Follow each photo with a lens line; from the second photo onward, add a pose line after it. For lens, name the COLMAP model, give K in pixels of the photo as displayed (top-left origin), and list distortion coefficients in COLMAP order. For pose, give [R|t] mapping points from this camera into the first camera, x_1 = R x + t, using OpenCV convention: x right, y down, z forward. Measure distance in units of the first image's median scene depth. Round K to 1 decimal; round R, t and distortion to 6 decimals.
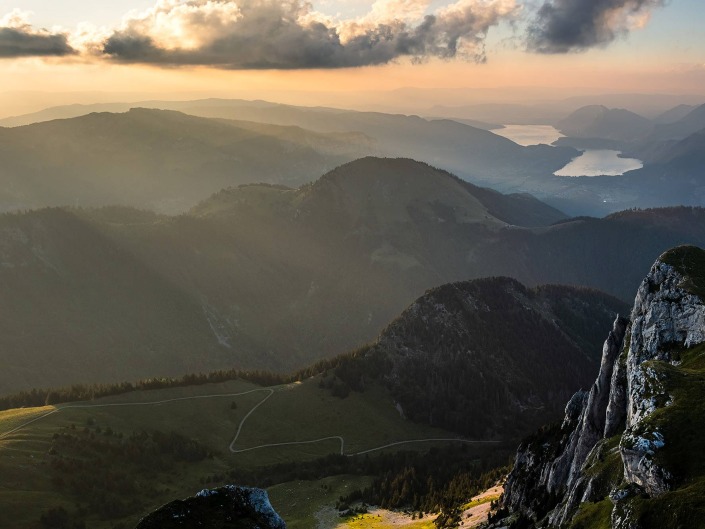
lens RADIAL K [[256.0, 0, 352.1], [0, 256.0, 259.0], [0, 0, 1]] dist [-0.002713, -0.000320]
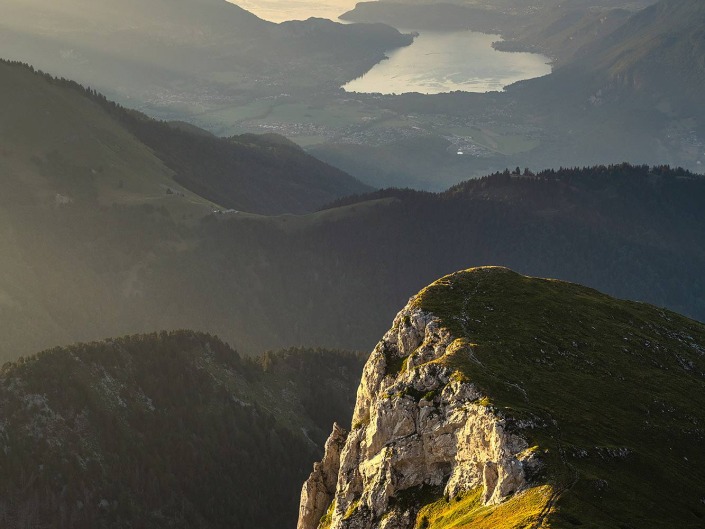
lens RADIAL K [[622.2, 0, 352.5], [0, 622.2, 265.5], [0, 0, 1]] dist [-0.037882, 0.014316]
pose [[0.999767, -0.004066, 0.021199, 0.851028], [0.003557, 0.999706, 0.024005, -0.066190], [-0.021290, -0.023924, 0.999487, -0.050911]]
